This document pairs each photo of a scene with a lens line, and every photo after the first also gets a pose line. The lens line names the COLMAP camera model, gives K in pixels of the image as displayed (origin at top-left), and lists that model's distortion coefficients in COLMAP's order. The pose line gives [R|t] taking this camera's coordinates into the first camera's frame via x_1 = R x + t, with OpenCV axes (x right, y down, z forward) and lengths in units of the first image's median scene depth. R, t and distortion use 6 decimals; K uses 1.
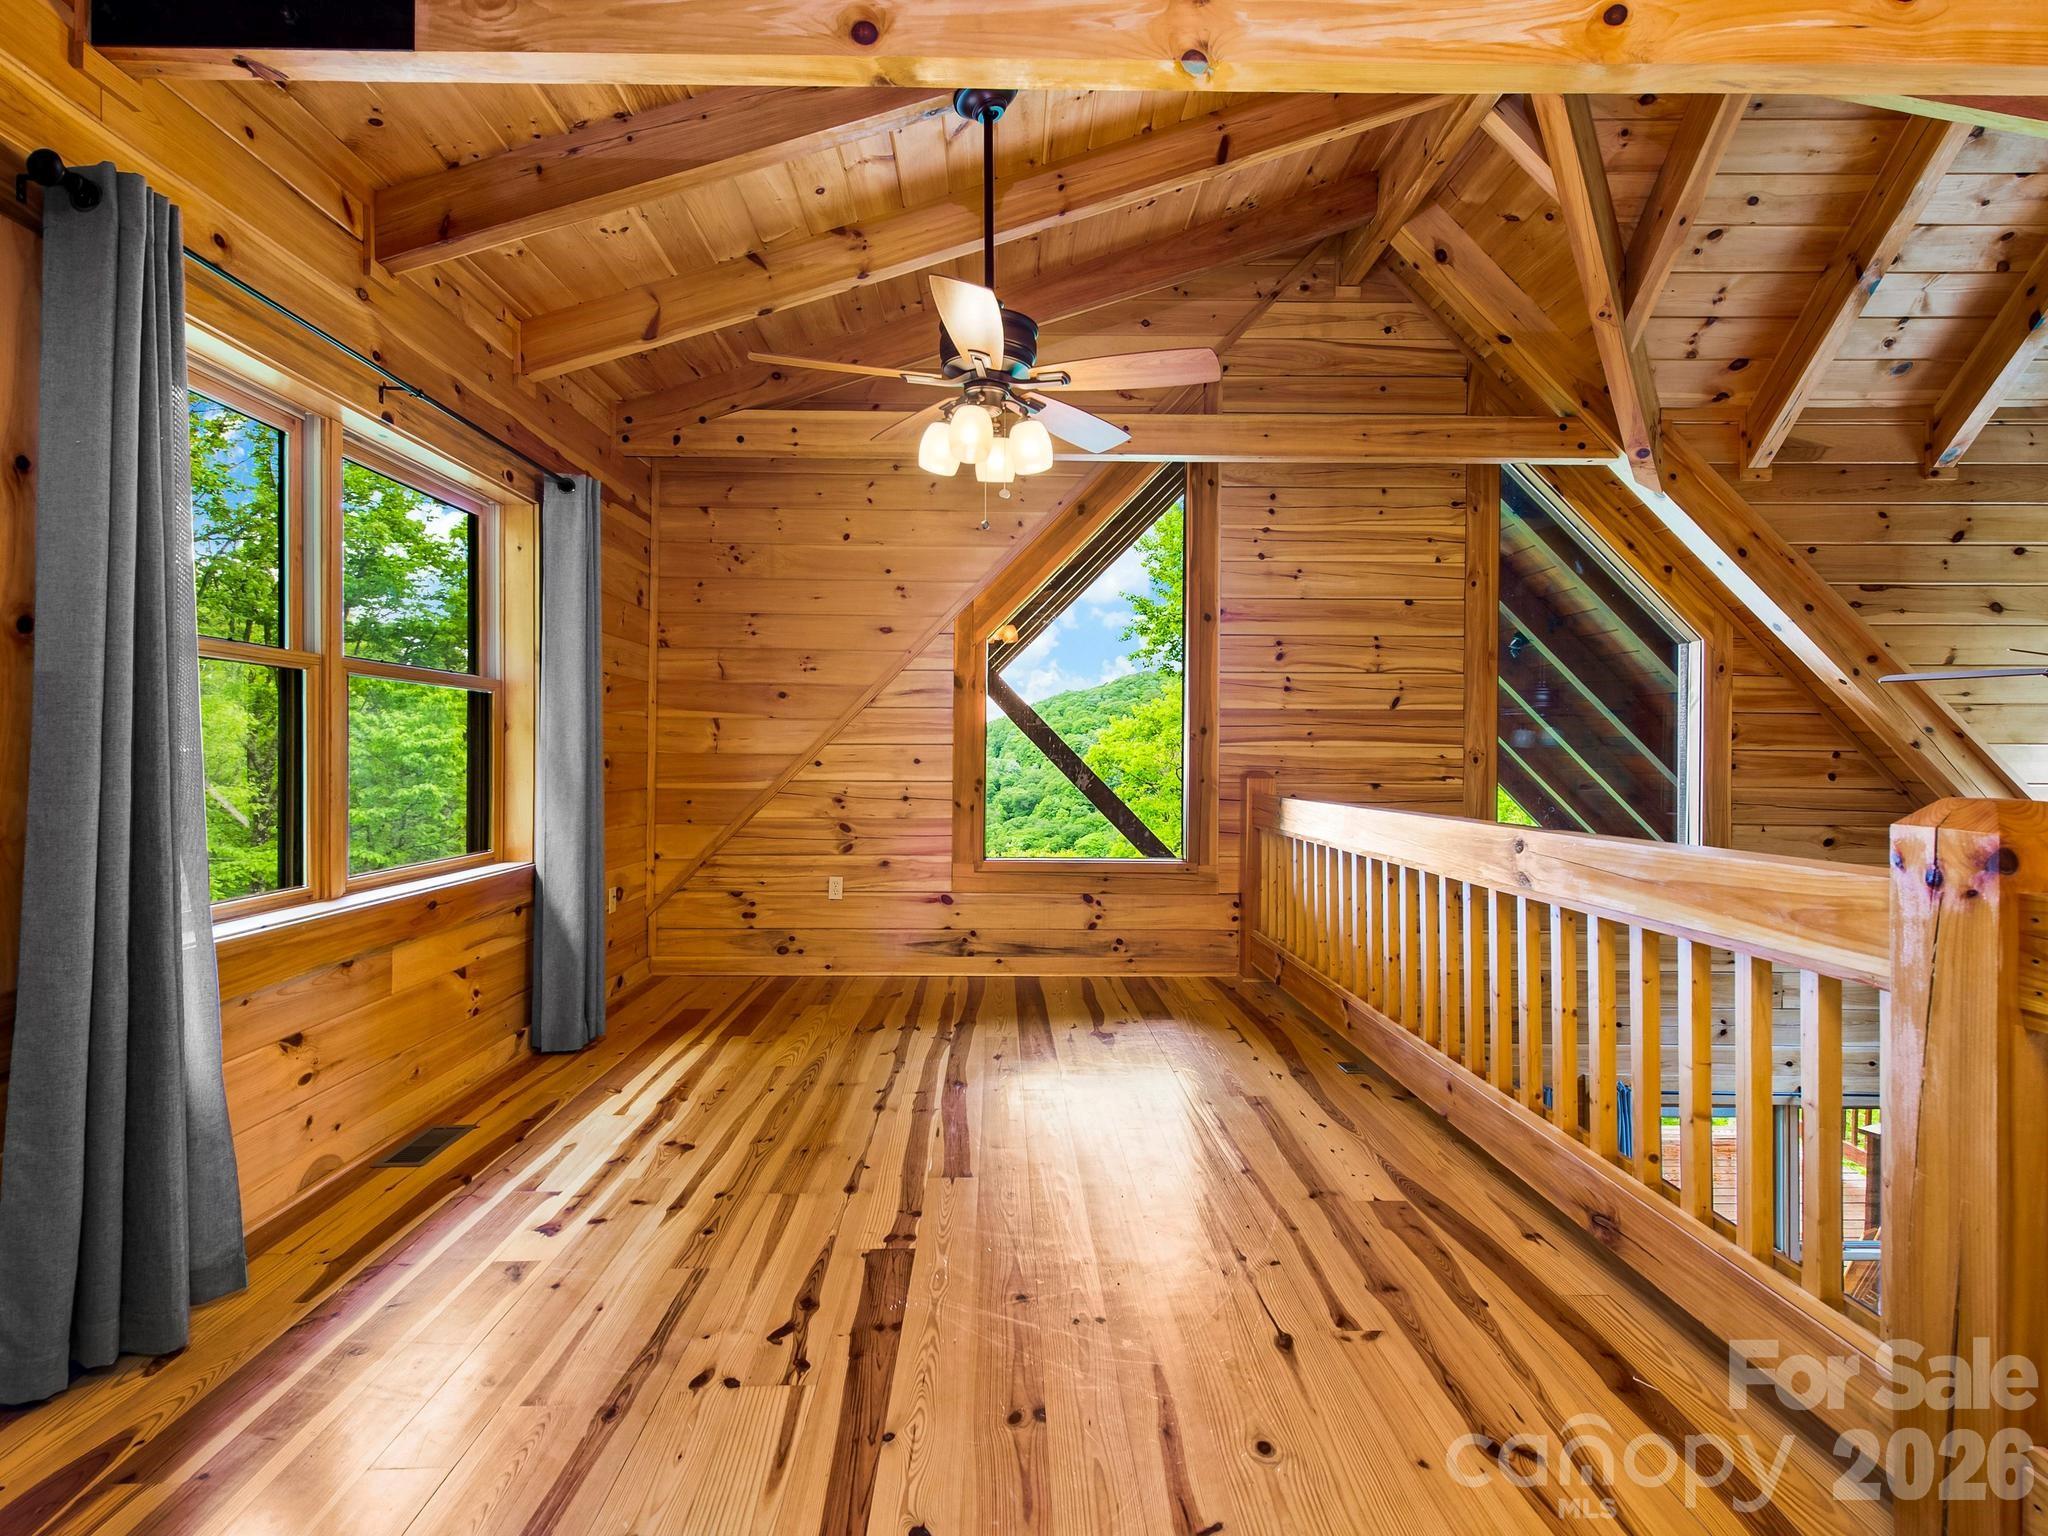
lens RADIAL K [[954.7, 0, 1023.0], [0, 954.7, 745.9], [0, 0, 1]] dist [0.022124, -0.007012]
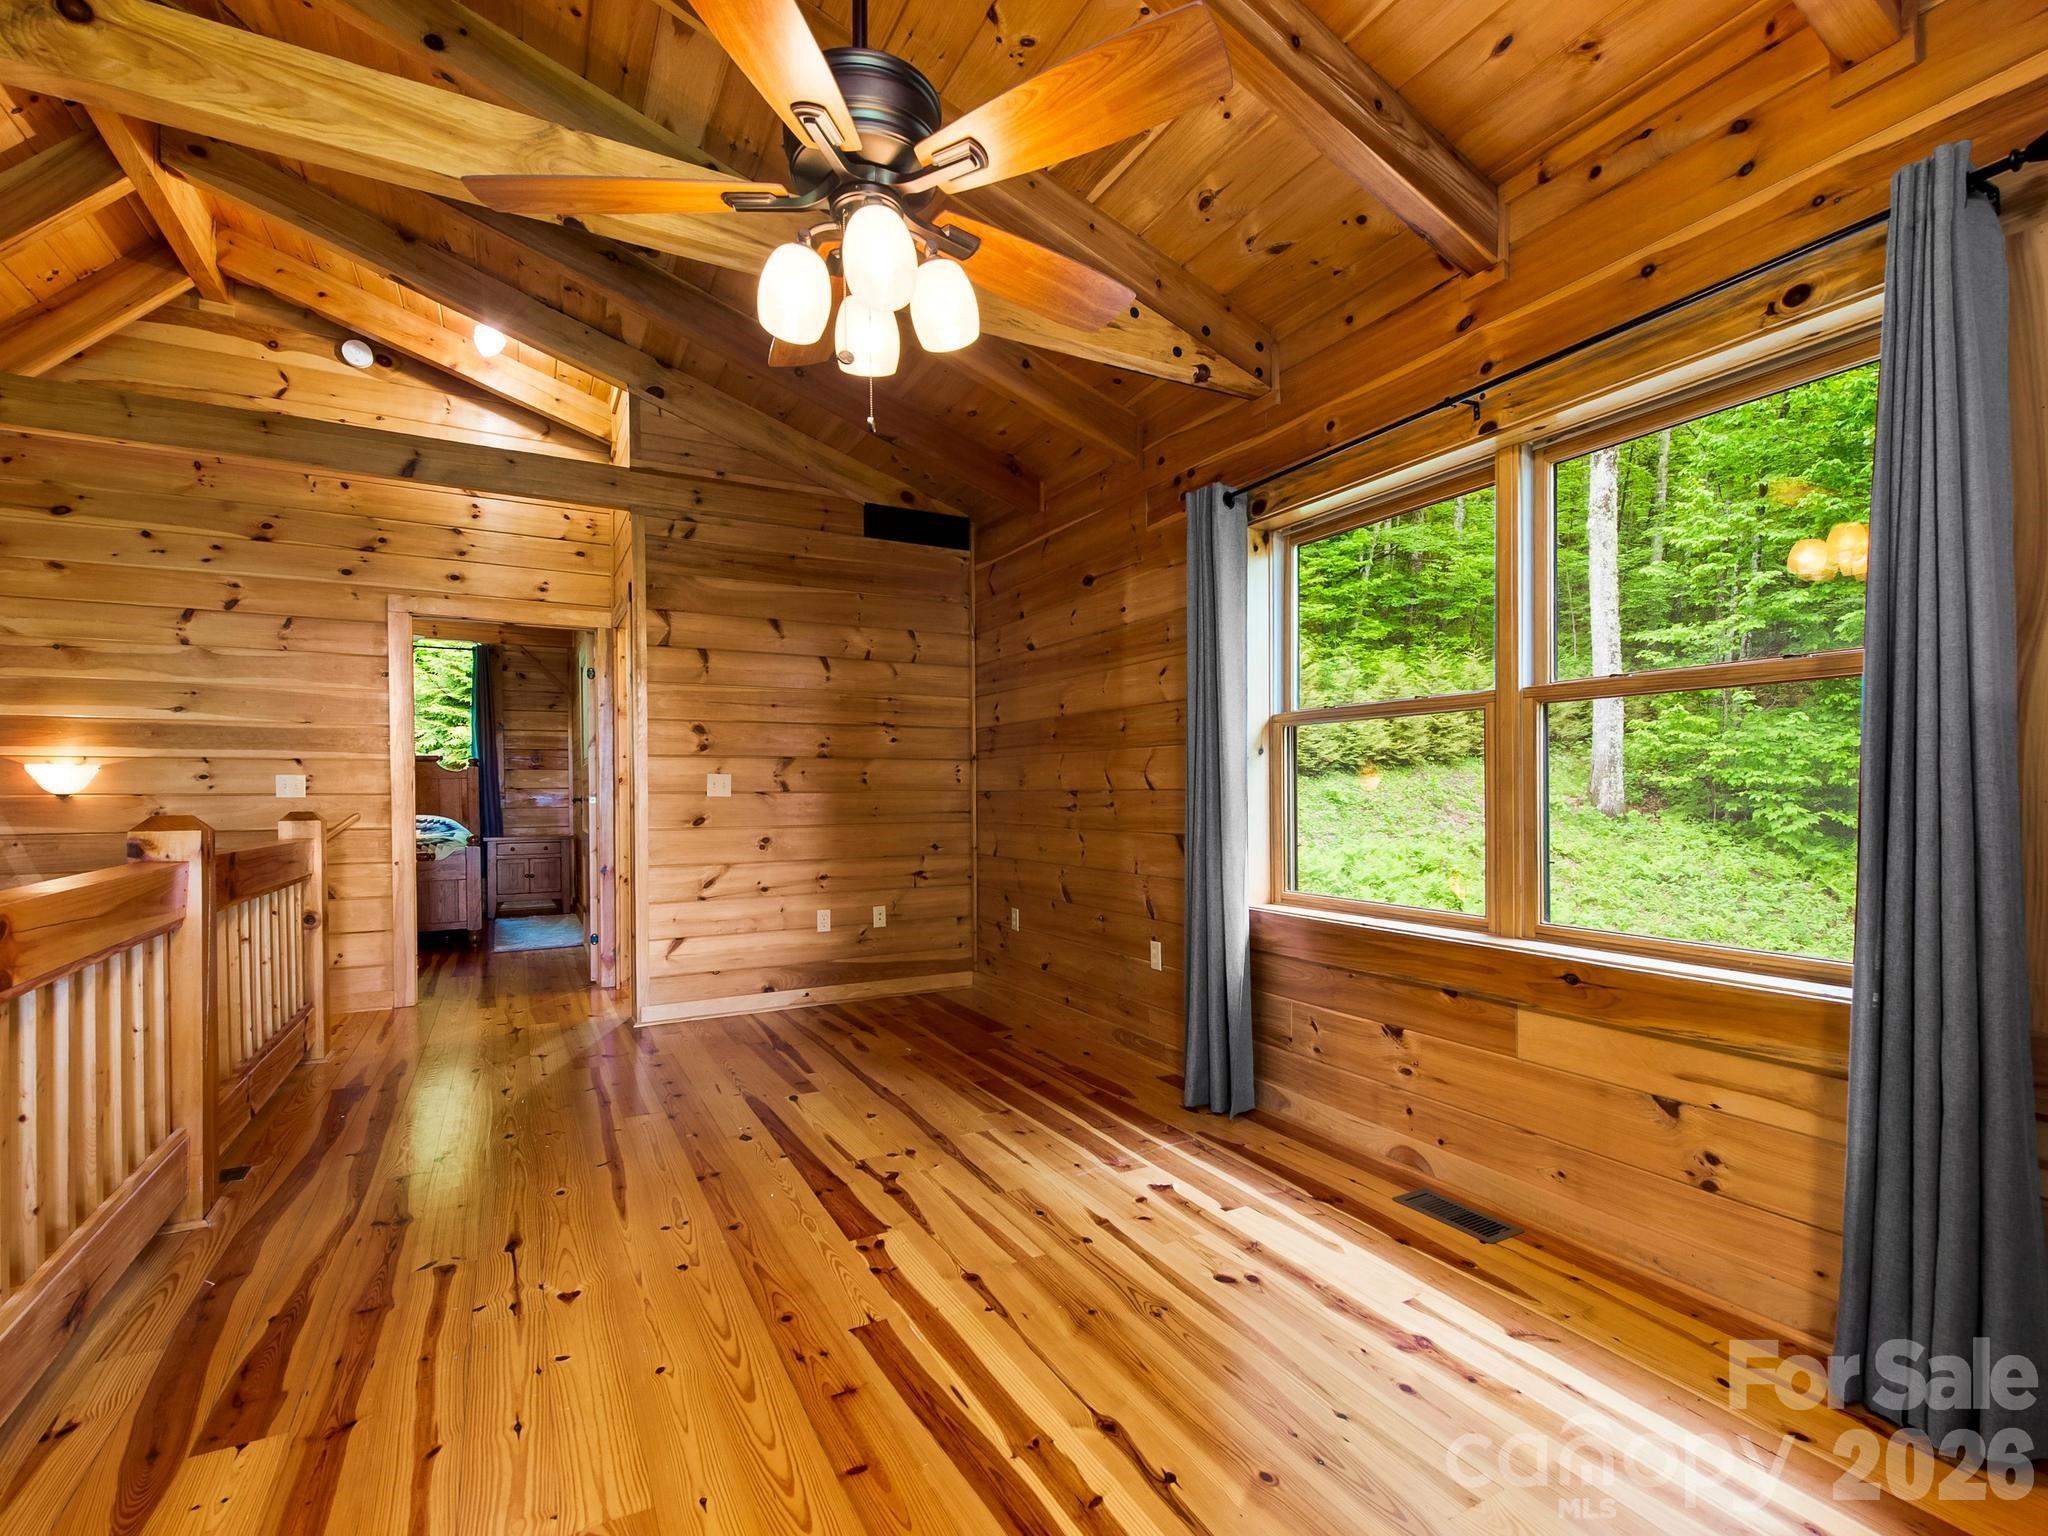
lens RADIAL K [[916.0, 0, 1013.9], [0, 916.0, 796.7], [0, 0, 1]] dist [0.010901, -0.001394]
pose [[-0.889729, 0.005504, -0.456456, 0.179374], [0.005361, 0.999984, 0.001608, 0.014076], [0.456458, -0.001016, -0.889744, 1.846230]]
